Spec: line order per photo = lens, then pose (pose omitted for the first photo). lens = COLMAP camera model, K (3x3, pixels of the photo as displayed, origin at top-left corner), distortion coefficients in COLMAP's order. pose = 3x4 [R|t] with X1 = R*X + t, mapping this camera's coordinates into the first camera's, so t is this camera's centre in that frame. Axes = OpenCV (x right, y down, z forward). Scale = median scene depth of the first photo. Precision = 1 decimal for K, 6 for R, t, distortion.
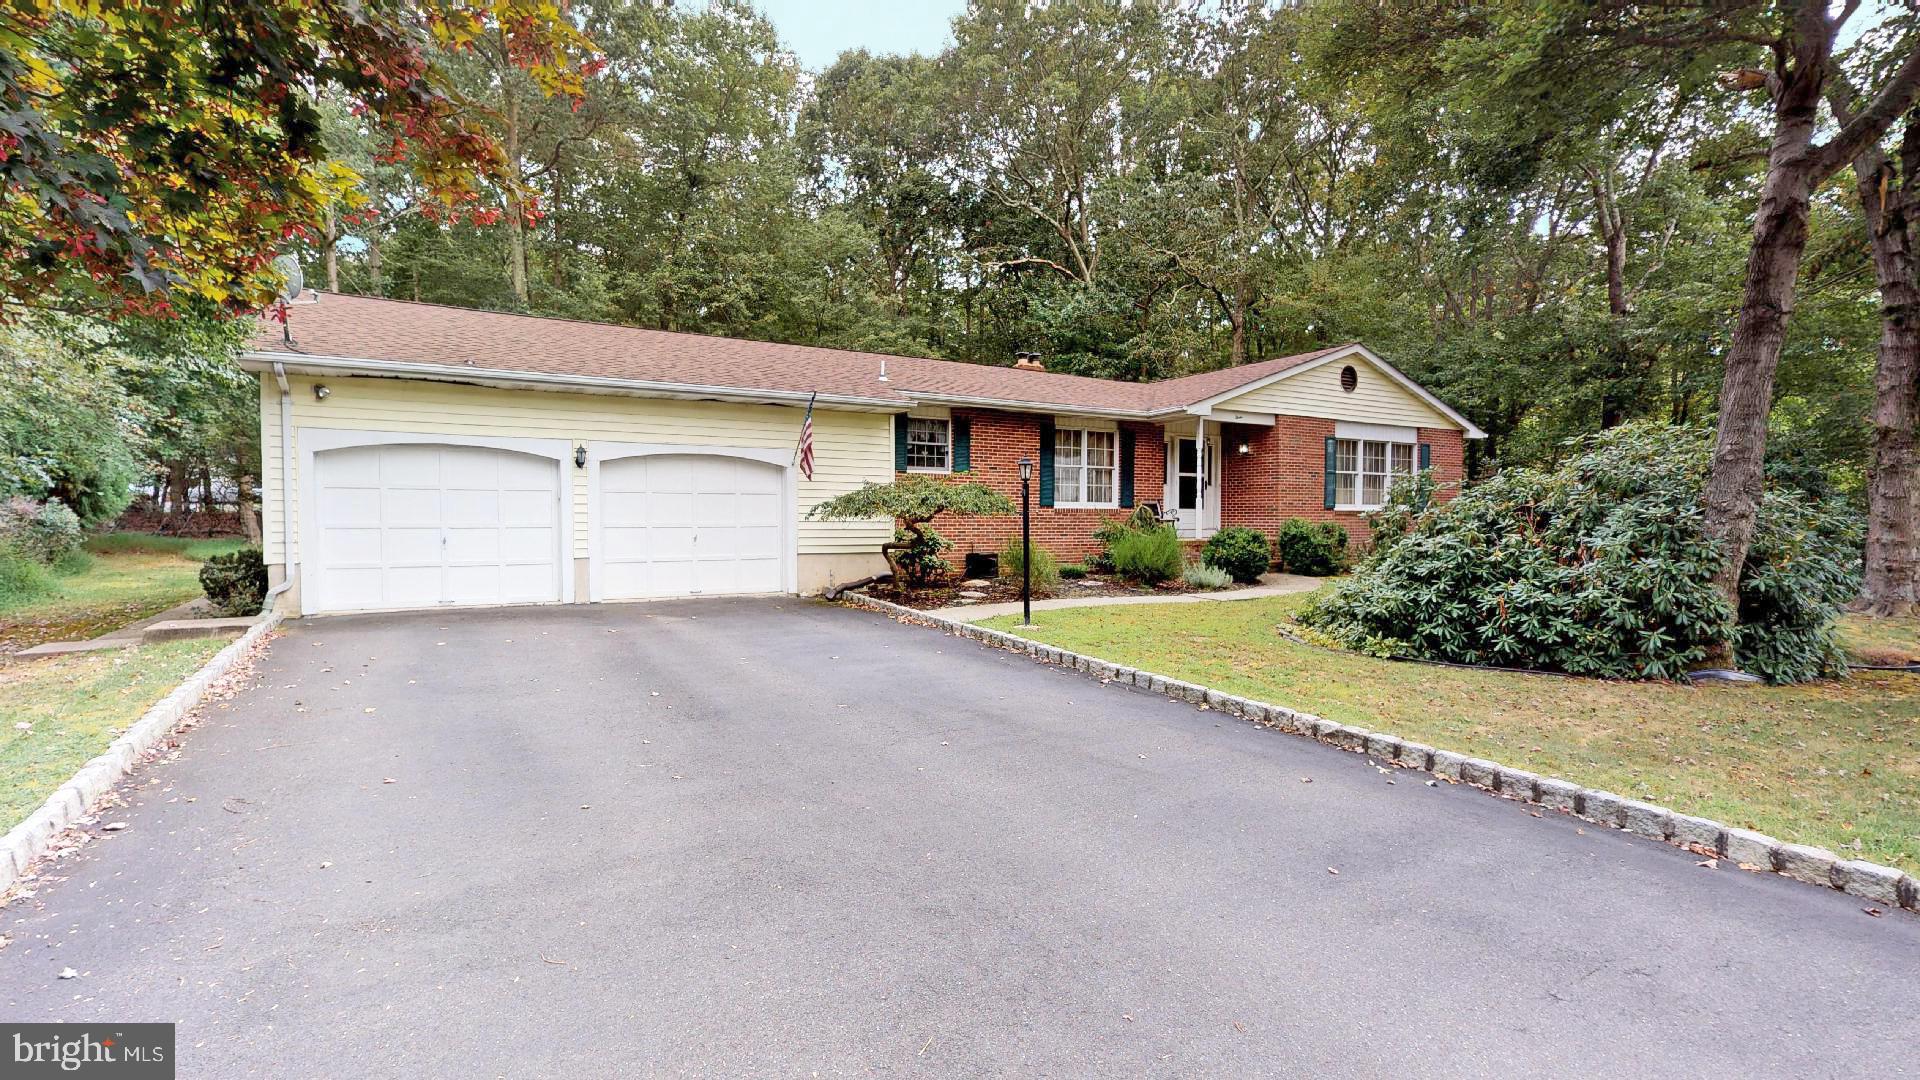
lens RADIAL K [[702.8, 0, 960.4], [0, 702.8, 543.0], [0, 0, 1]] dist [-0.000194, 0.000157]
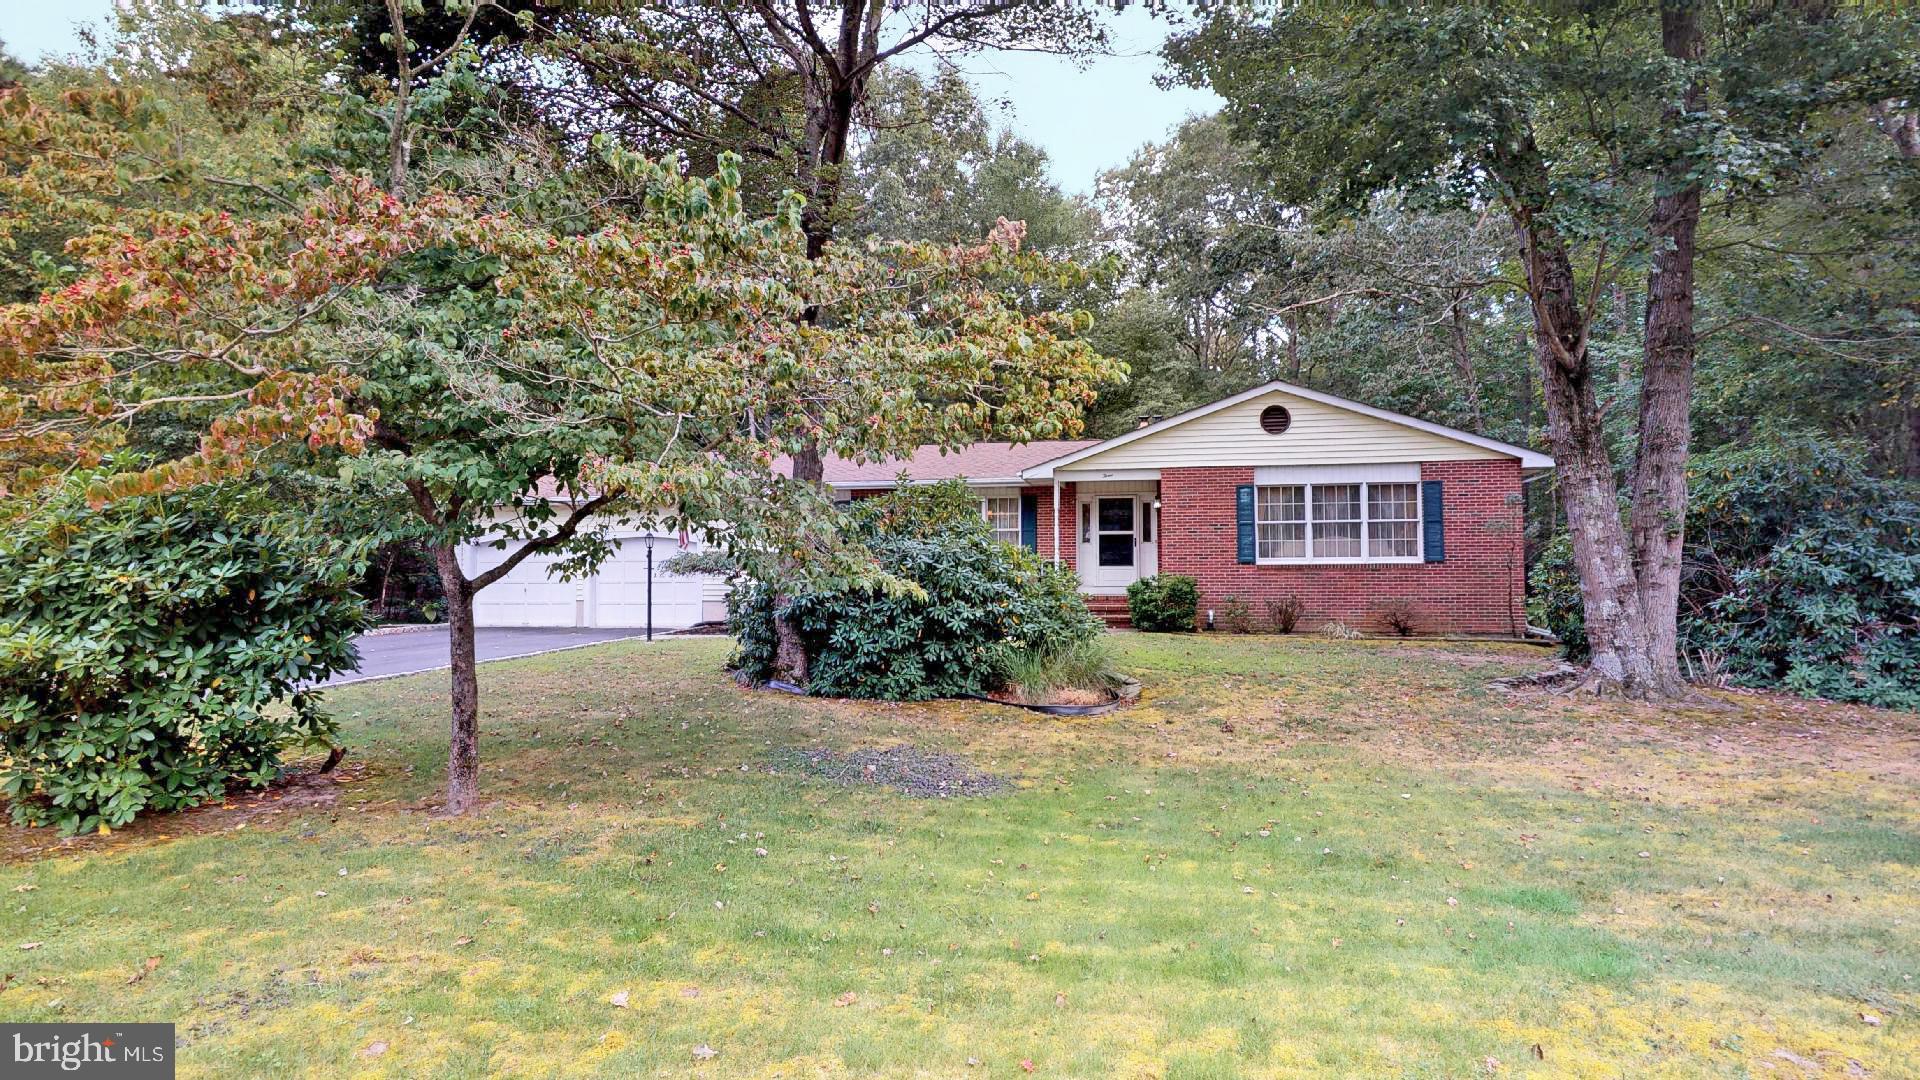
lens RADIAL K [[702.8, 0, 960.4], [0, 702.8, 543.0], [0, 0, 1]] dist [-0.000194, 0.000157]
pose [[0.854038, -0.030405, -0.519322, 0.670011], [-0.013407, 0.996672, -0.080401, 0.003017], [0.520038, 0.075628, 0.850788, 0.030974]]
